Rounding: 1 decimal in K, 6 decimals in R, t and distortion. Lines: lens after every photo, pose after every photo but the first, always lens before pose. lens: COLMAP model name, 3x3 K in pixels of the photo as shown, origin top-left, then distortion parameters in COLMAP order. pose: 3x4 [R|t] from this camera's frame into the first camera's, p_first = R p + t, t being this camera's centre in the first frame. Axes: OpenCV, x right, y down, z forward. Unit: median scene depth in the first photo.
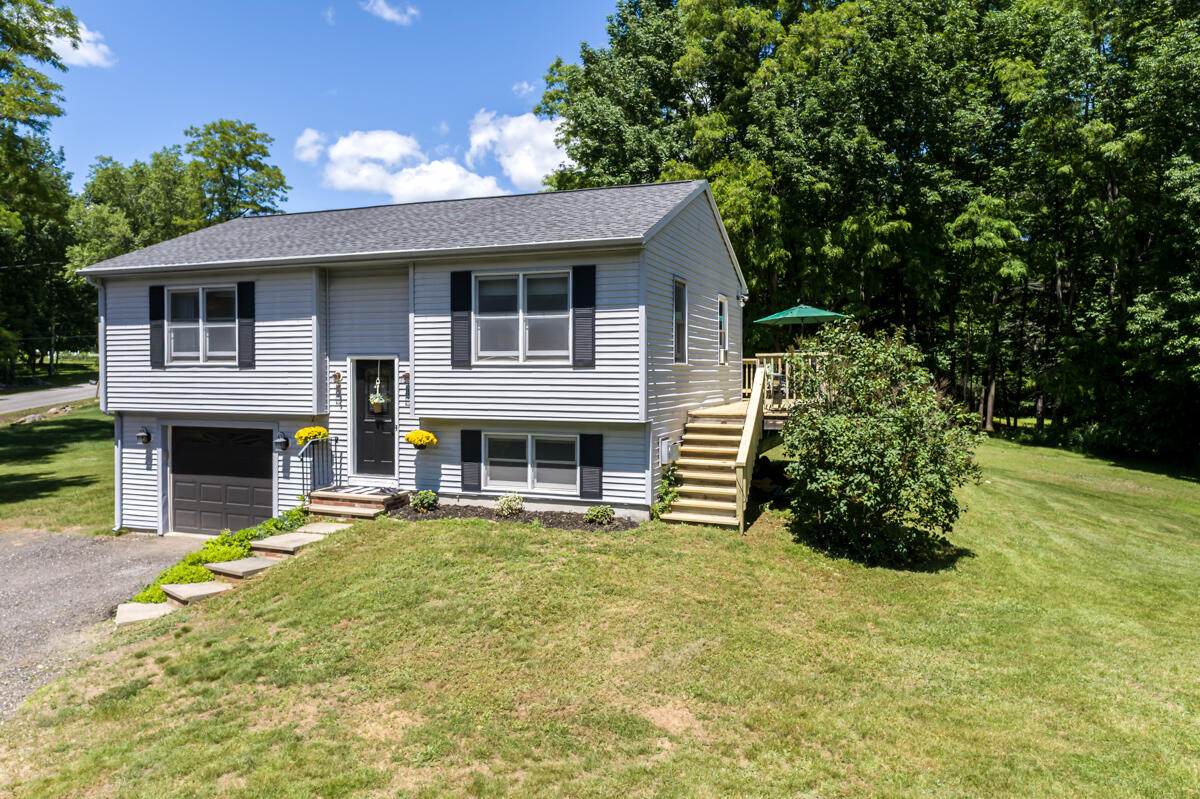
lens RADIAL K [[840.6, 0, 594.6], [0, 840.6, 387.1], [0, 0, 1]] dist [0.002321, 0.005427]
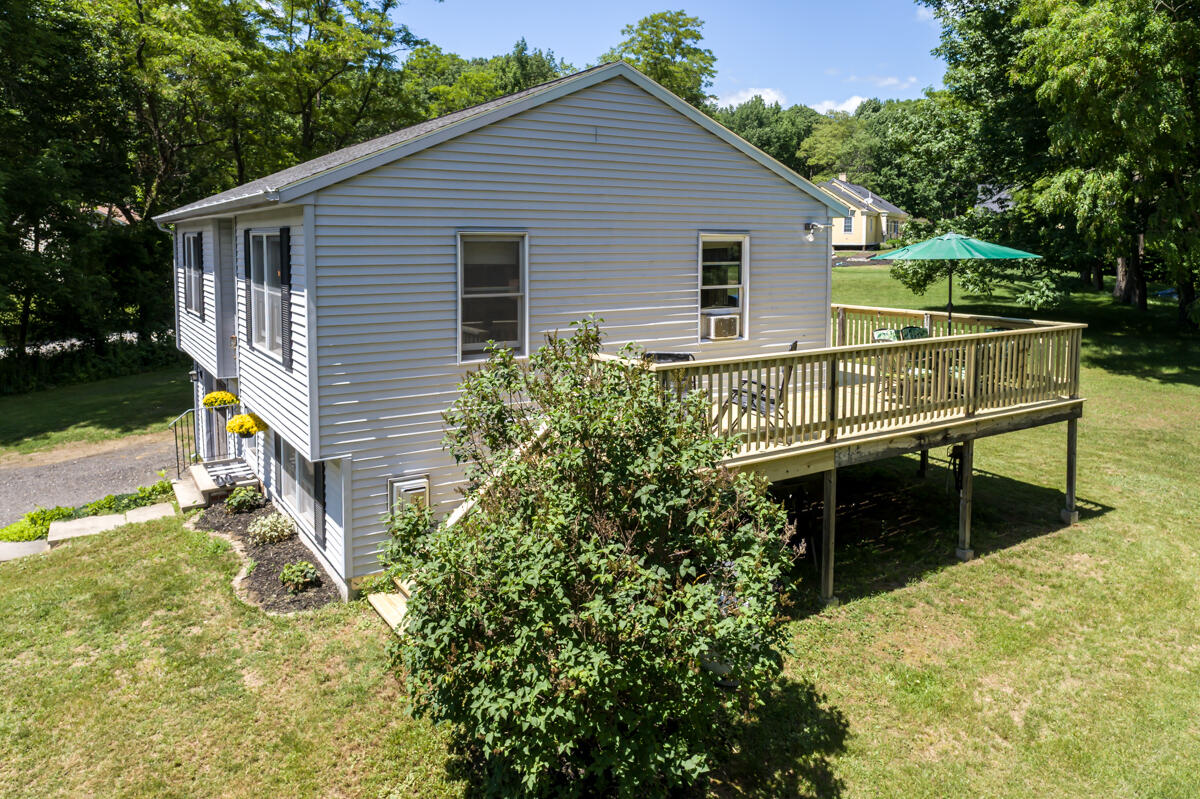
lens RADIAL K [[848.4, 0, 580.2], [0, 848.4, 290.9], [0, 0, 1]] dist [-0.004244, 0.002228]
pose [[0.789535, 0.037194, -0.612578, 0.551238], [-0.011740, 0.998895, 0.045518, -0.110082], [0.613594, -0.028746, 0.789099, 0.509311]]
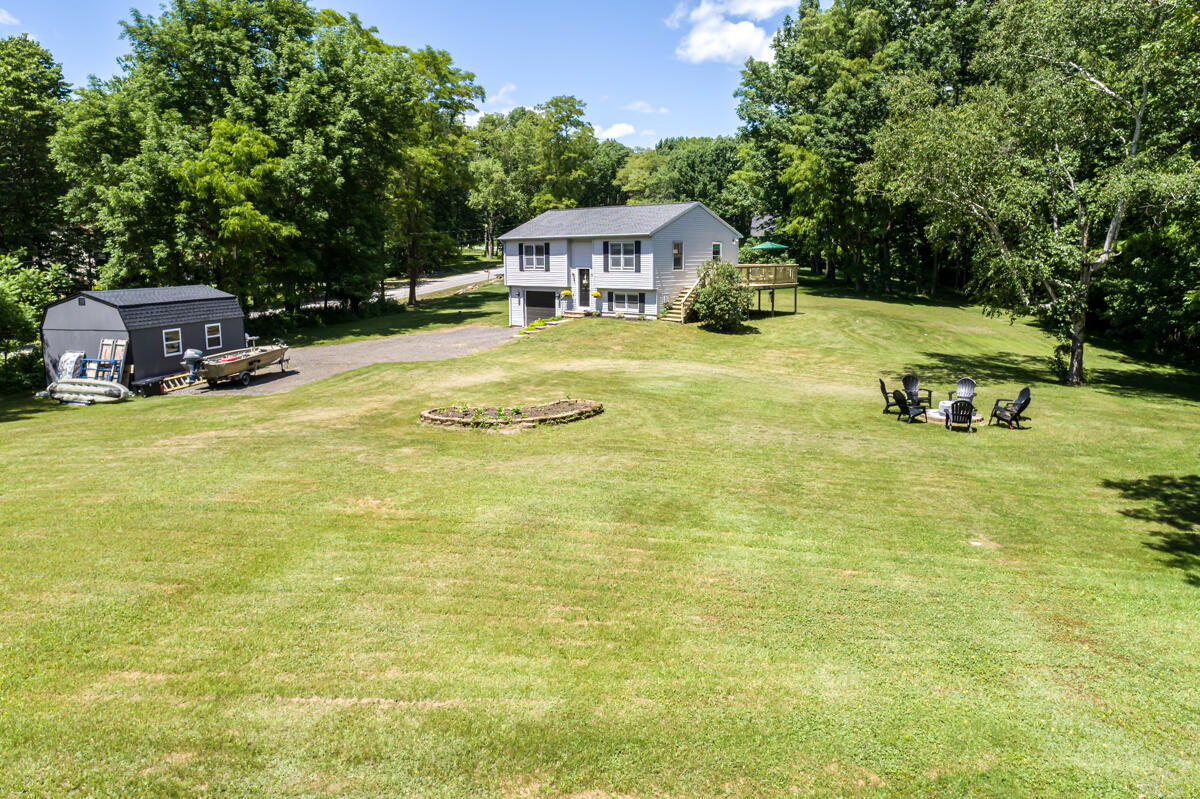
lens RADIAL K [[840.6, 0, 594.6], [0, 840.6, 387.1], [0, 0, 1]] dist [0.002321, 0.005427]
pose [[0.924470, 0.051438, -0.377768, 0.956423], [0.001617, 0.990319, 0.138804, -0.030548], [0.381250, -0.128931, 0.915437, -1.855535]]
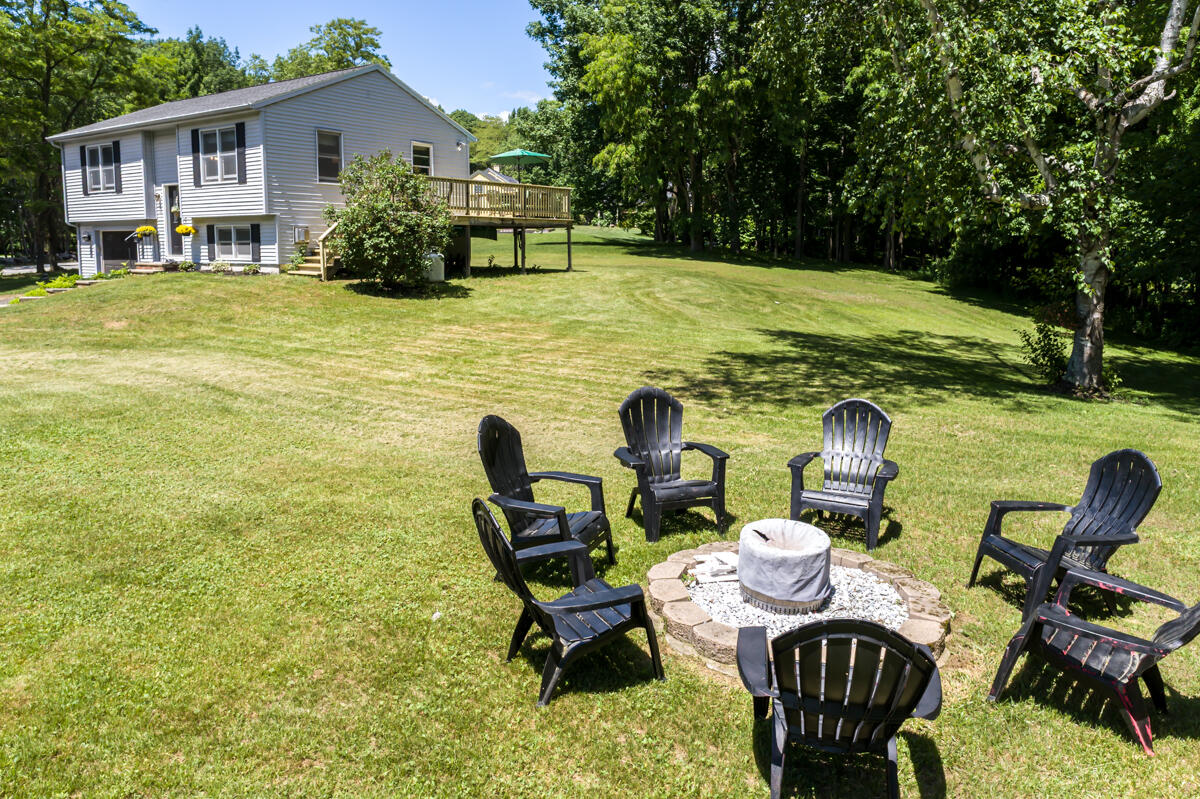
lens RADIAL K [[851.2, 0, 596.7], [0, 851.2, 322.9], [0, 0, 1]] dist [0.006016, 0.008294]
pose [[0.967145, 0.020052, -0.253433, 0.989840], [-0.002186, 0.997504, 0.070580, 0.119202], [0.254215, -0.067708, 0.964775, -0.446393]]
